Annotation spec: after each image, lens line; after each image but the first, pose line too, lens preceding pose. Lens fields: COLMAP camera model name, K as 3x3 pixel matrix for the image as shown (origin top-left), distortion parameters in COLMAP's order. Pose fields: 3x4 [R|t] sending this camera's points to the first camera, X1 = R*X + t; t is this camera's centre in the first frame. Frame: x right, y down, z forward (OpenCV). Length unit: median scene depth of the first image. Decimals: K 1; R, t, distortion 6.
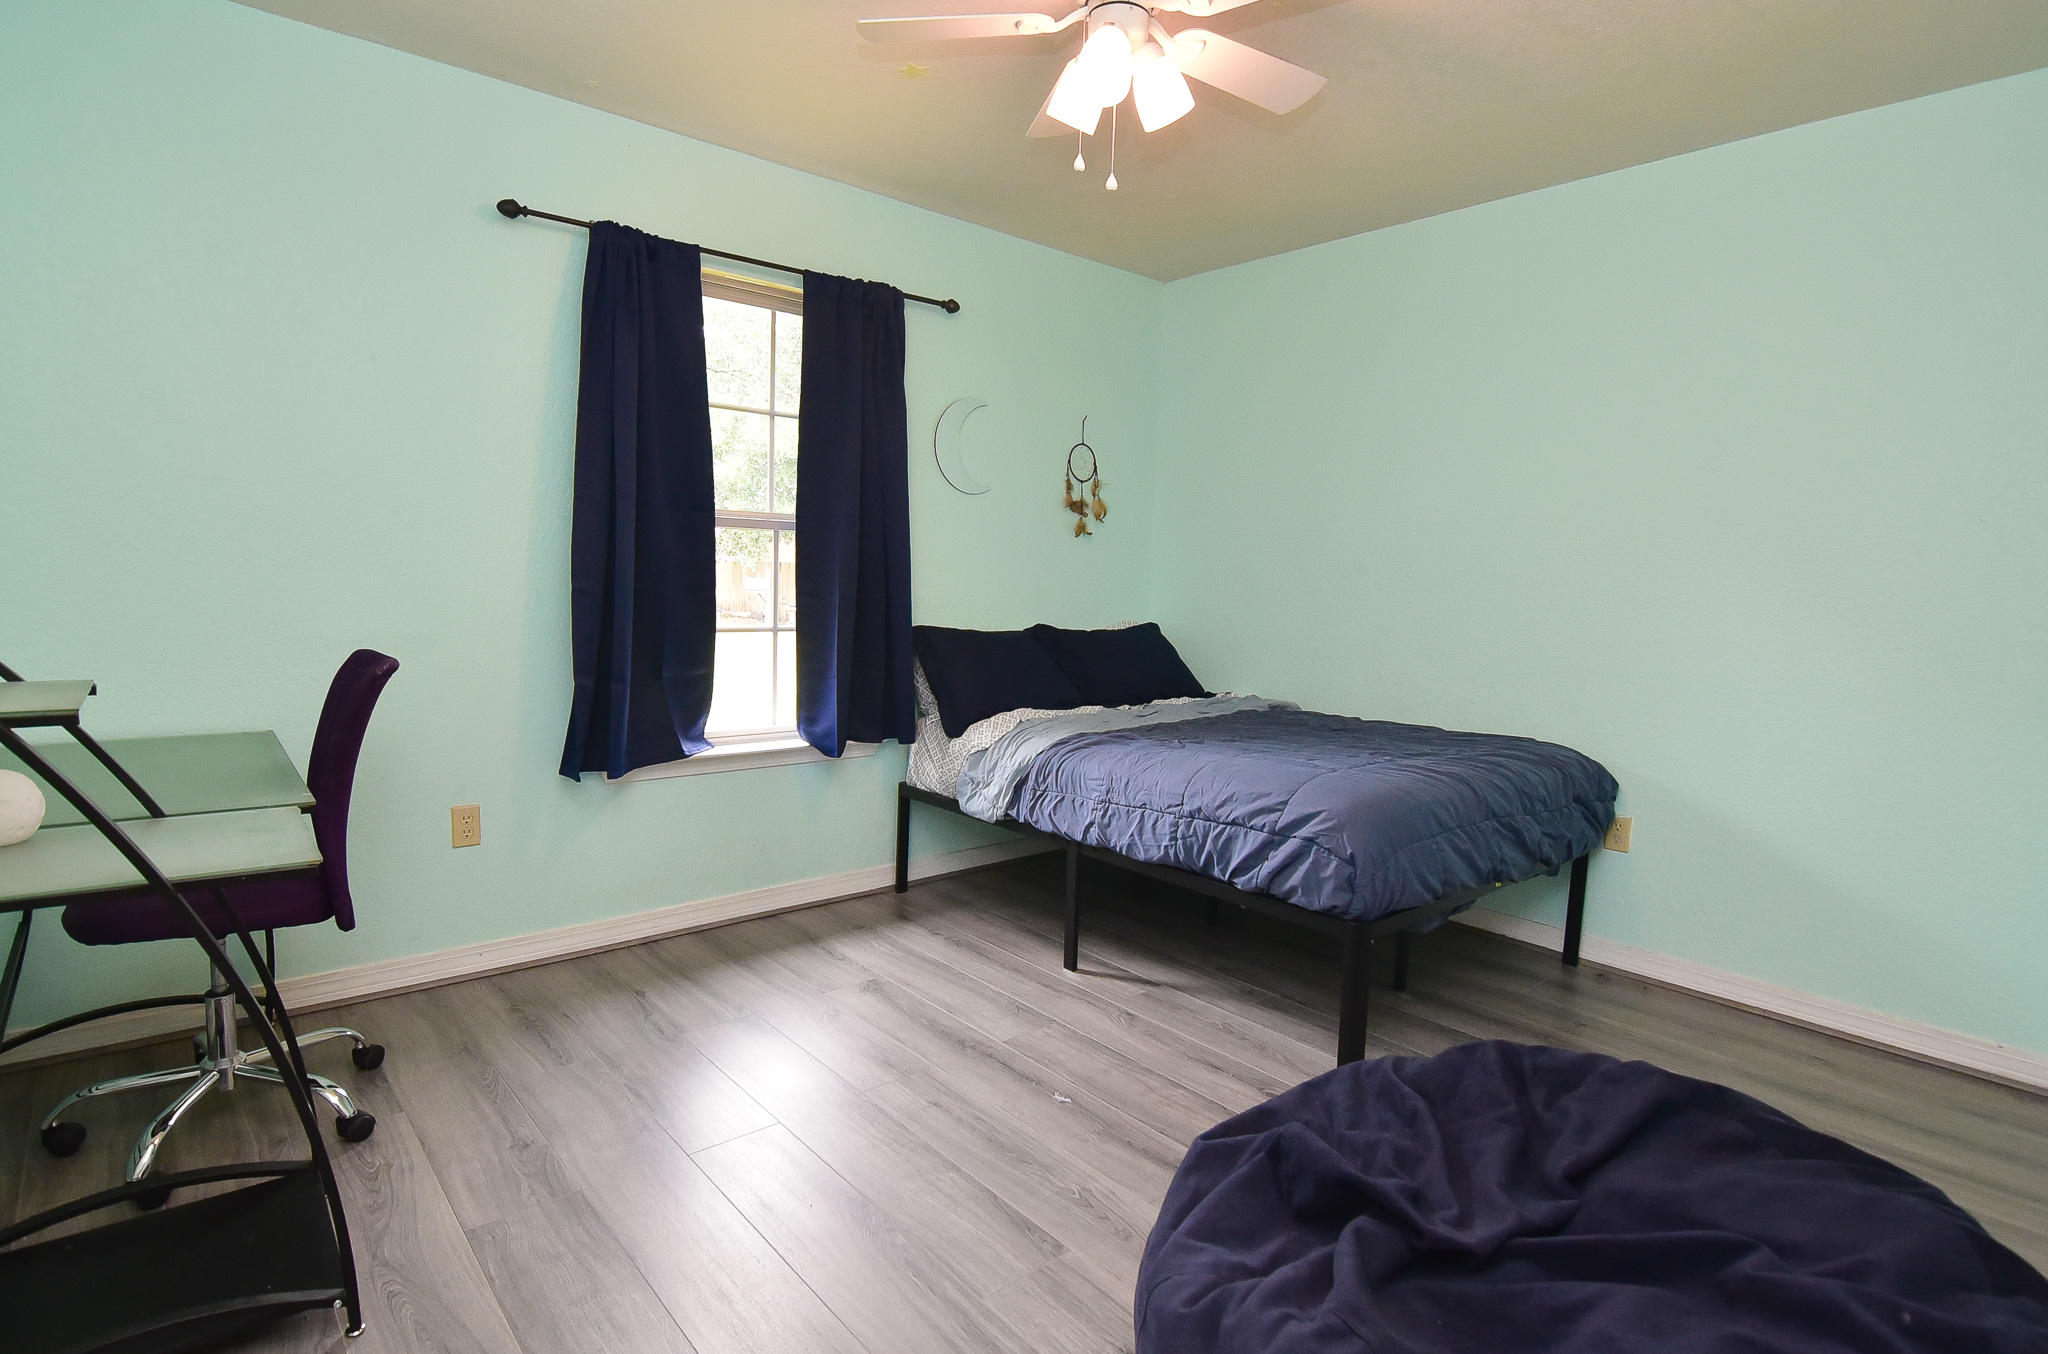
lens RADIAL K [[1070.3, 0, 1024.0], [0, 1070.3, 677.0], [0, 0, 1]] dist [-0.000145, 0.000016]
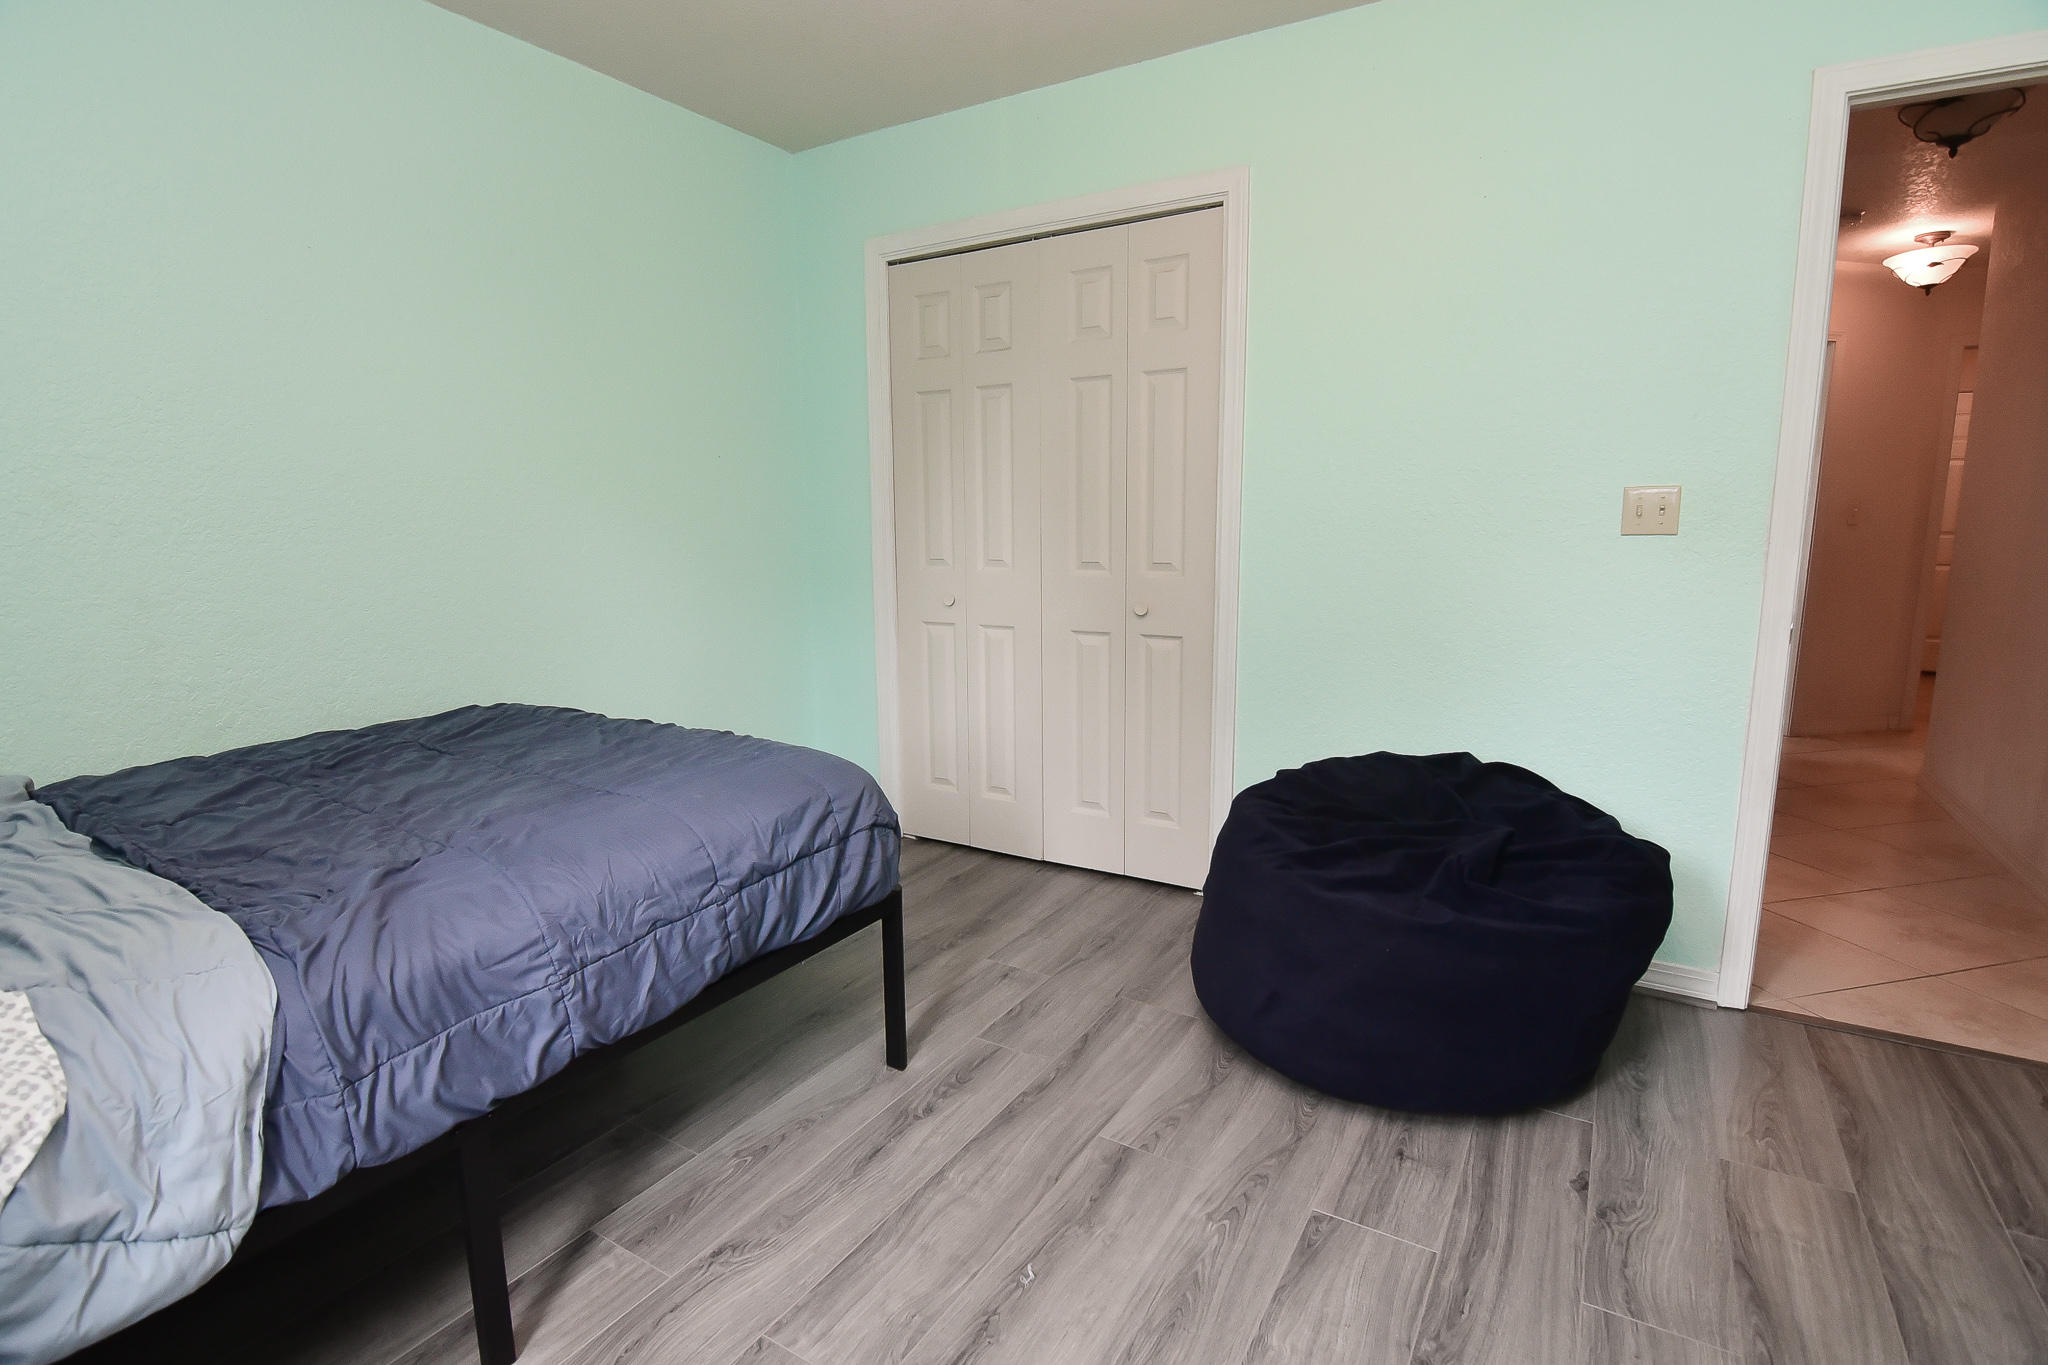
lens RADIAL K [[1014.8, 0, 1017.4], [0, 1014.8, 678.8], [0, 0, 1]] dist [-0.003618, -0.010866]
pose [[-0.322191, -0.182435, 0.928930, -0.468878], [0.080859, 0.972366, 0.219011, -0.119288], [-0.943215, 0.145676, -0.298536, 1.067373]]
